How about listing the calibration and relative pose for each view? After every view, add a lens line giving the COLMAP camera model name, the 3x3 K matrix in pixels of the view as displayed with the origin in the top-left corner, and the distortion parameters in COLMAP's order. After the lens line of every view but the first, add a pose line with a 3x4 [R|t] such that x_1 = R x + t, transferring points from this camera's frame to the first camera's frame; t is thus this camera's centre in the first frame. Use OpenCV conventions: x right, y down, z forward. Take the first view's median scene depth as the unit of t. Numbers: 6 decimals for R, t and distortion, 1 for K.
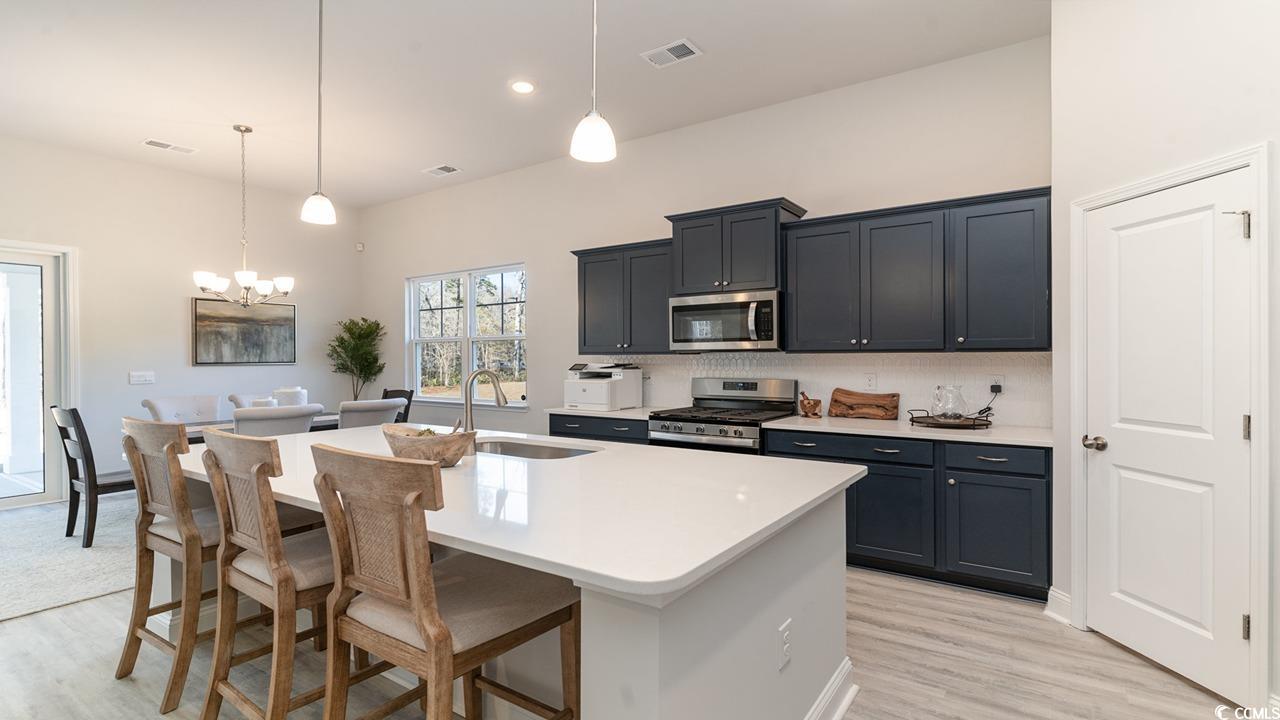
lens RADIAL K [[613.8, 0, 640.0], [0, 613.8, 360.0], [0, 0, 1]] dist [-0.001464, -0.000160]
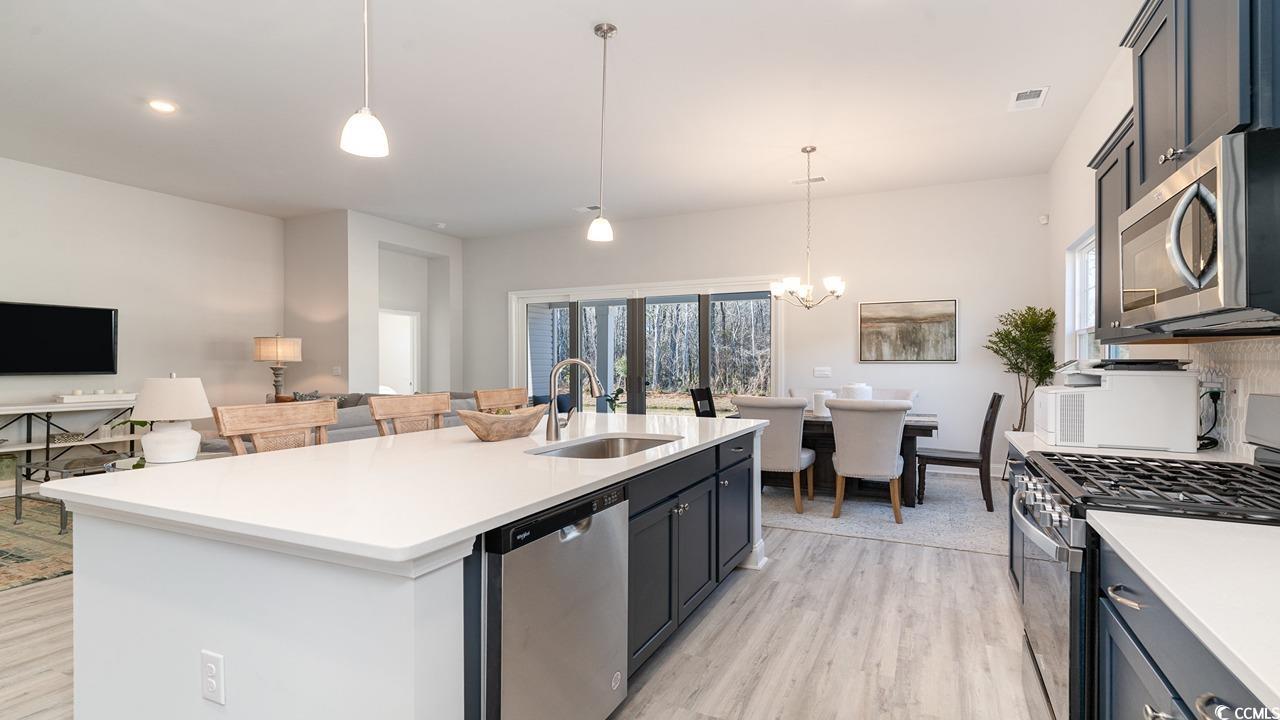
lens RADIAL K [[613.8, 0, 640.0], [0, 613.8, 360.0], [0, 0, 1]] dist [-0.001464, -0.000160]
pose [[0.152974, 0.000630, -0.988230, 0.400037], [-0.005953, 0.999982, -0.000284, 0.008186], [0.988212, 0.005926, 0.152975, 0.514167]]
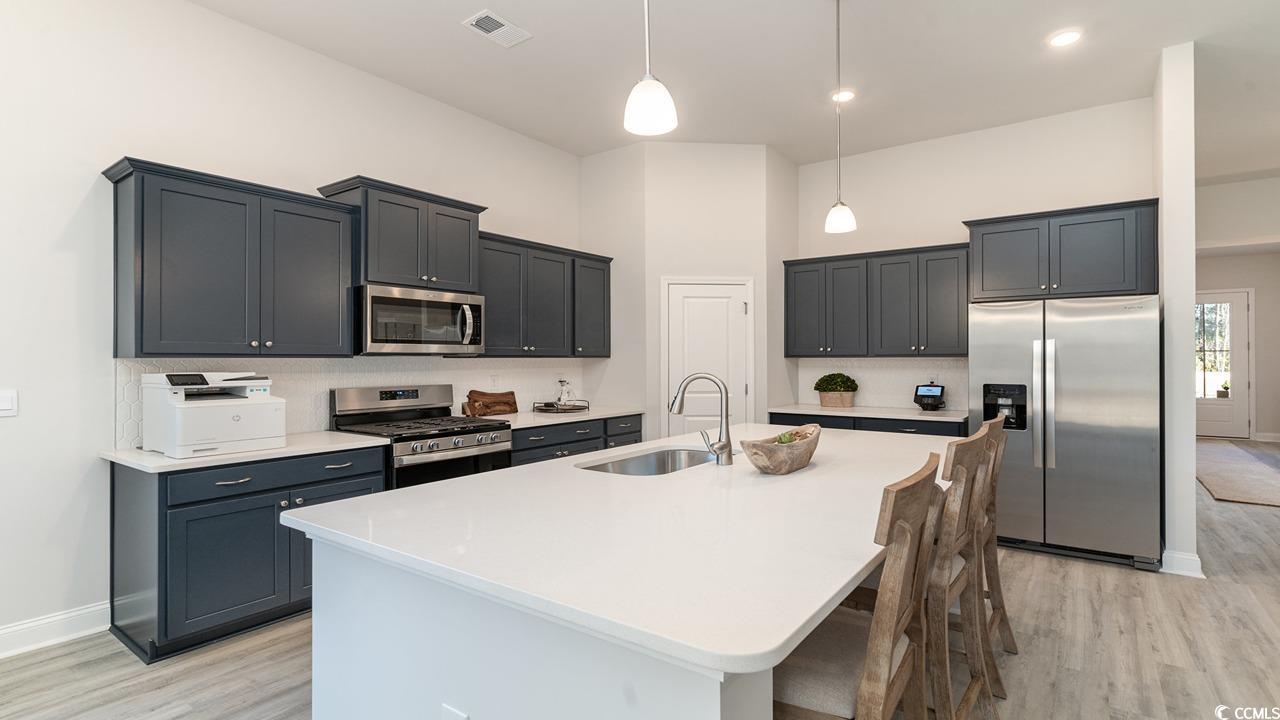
lens RADIAL K [[613.8, 0, 640.0], [0, 613.8, 360.0], [0, 0, 1]] dist [-0.001464, -0.000160]
pose [[0.028744, 0.004731, 0.999576, -0.639780], [0.012128, 0.999914, -0.005081, 0.001125], [-0.999513, 0.012269, 0.028684, 0.577225]]
